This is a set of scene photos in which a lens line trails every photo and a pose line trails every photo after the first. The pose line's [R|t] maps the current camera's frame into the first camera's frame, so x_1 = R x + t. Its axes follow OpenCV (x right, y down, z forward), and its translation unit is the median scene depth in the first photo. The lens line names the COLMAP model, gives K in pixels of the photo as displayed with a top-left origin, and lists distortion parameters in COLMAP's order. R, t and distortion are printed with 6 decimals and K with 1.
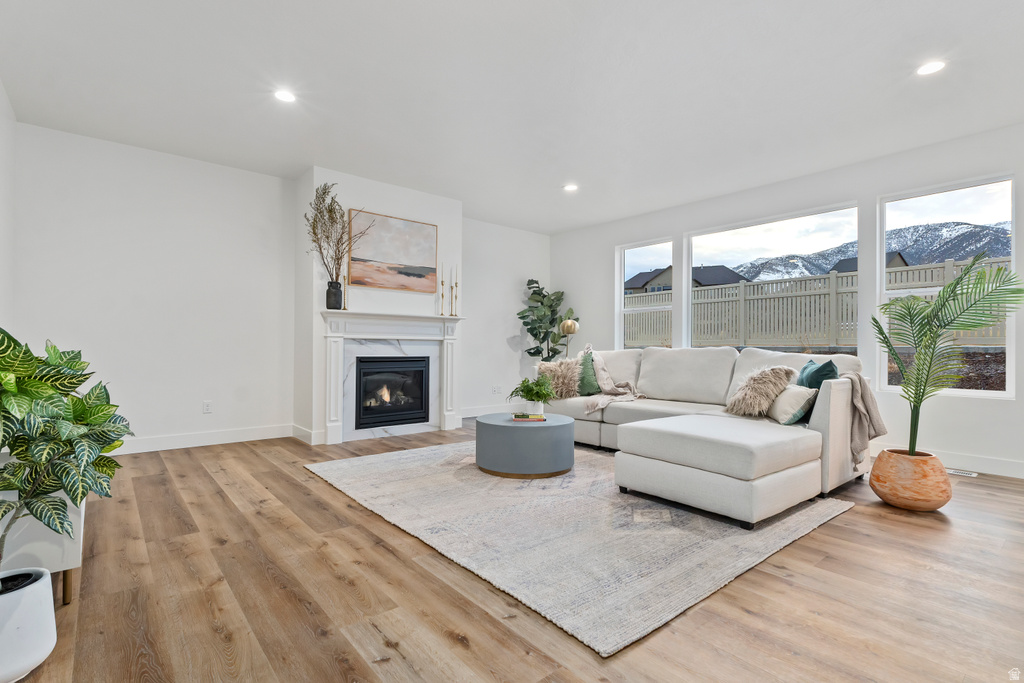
lens RADIAL K [[489.2, 0, 510.0], [0, 489.2, 342.0], [0, 0, 1]] dist [0.008021, -0.000134]
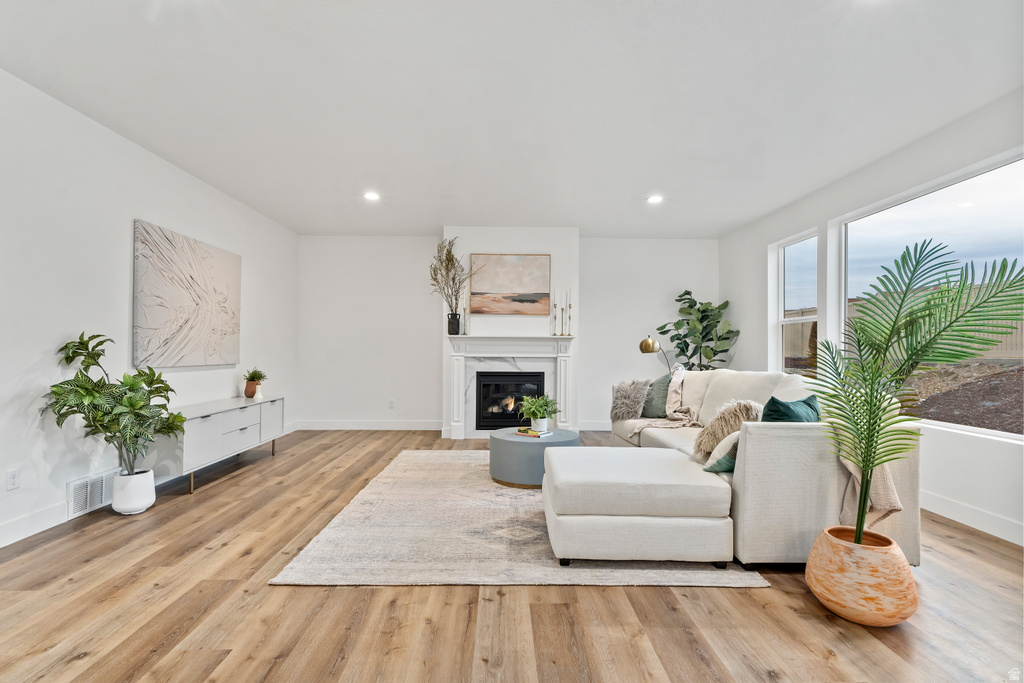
lens RADIAL K [[489.2, 0, 505.9], [0, 489.2, 345.0], [0, 0, 1]] dist [0.008021, -0.000134]
pose [[0.770994, -0.010333, -0.636758, 0.549337], [0.006858, 0.999945, -0.007922, -0.027720], [0.636805, 0.001741, 0.771023, 0.090205]]
